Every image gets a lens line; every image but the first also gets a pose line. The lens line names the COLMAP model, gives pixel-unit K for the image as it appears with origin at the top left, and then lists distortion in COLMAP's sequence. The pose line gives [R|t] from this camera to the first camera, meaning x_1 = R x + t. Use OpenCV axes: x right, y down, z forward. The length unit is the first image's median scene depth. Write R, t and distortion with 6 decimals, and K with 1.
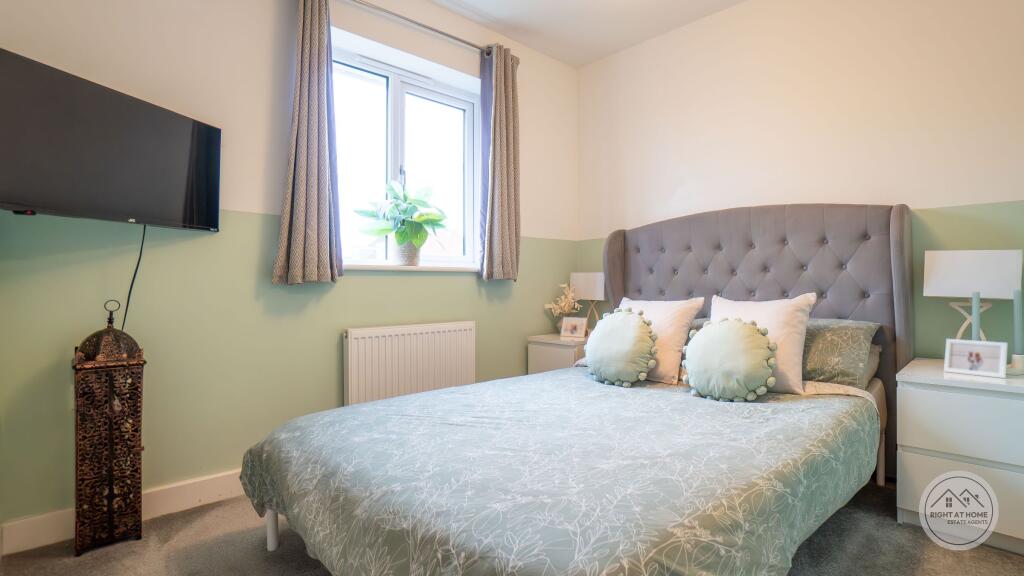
lens RADIAL K [[484.7, 0, 585.4], [0, 484.7, 286.3], [0, 0, 1]] dist [-0.050576, 0.000087]
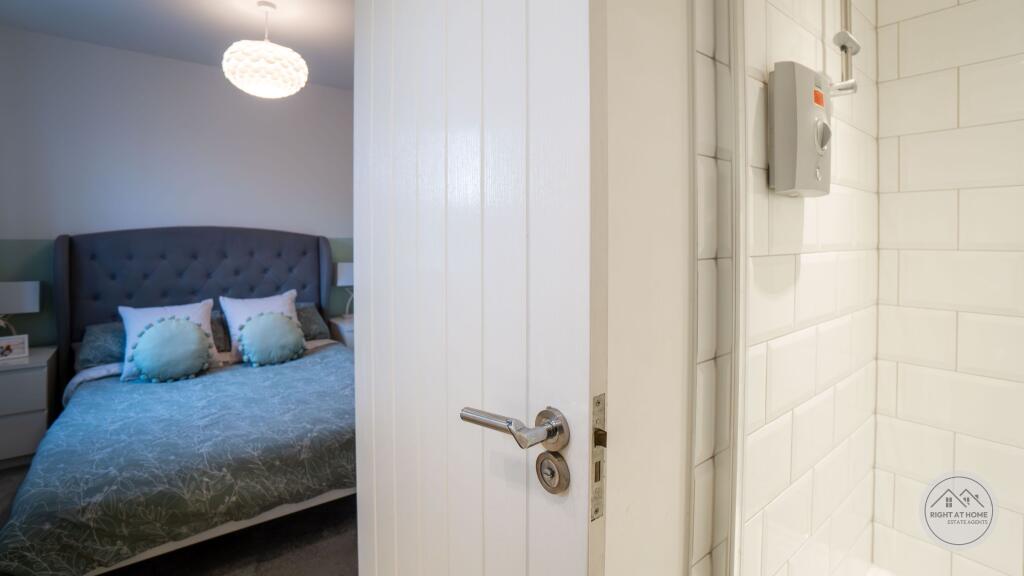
lens RADIAL K [[469.1, 0, 513.8], [0, 469.1, 236.3], [0, 0, 1]] dist [-0.050093, 0.016756]
pose [[0.154420, 0.006876, 0.987981, -0.926506], [-0.001358, 0.999976, -0.006747, -0.149675], [-0.988004, -0.000300, 0.154425, -0.016066]]
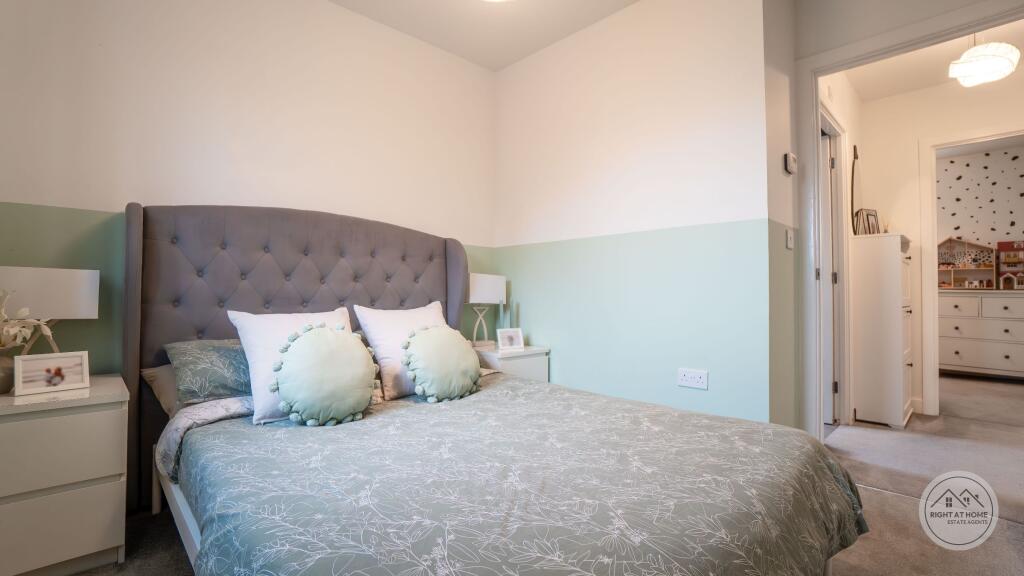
lens RADIAL K [[466.2, 0, 515.3], [0, 466.2, 280.5], [0, 0, 1]] dist [-0.066669, 0.025044]
pose [[0.063410, 0.036982, 0.997302, -0.643195], [-0.003201, 0.999316, -0.036853, 0.003342], [-0.997982, -0.000856, 0.063485, 0.657790]]
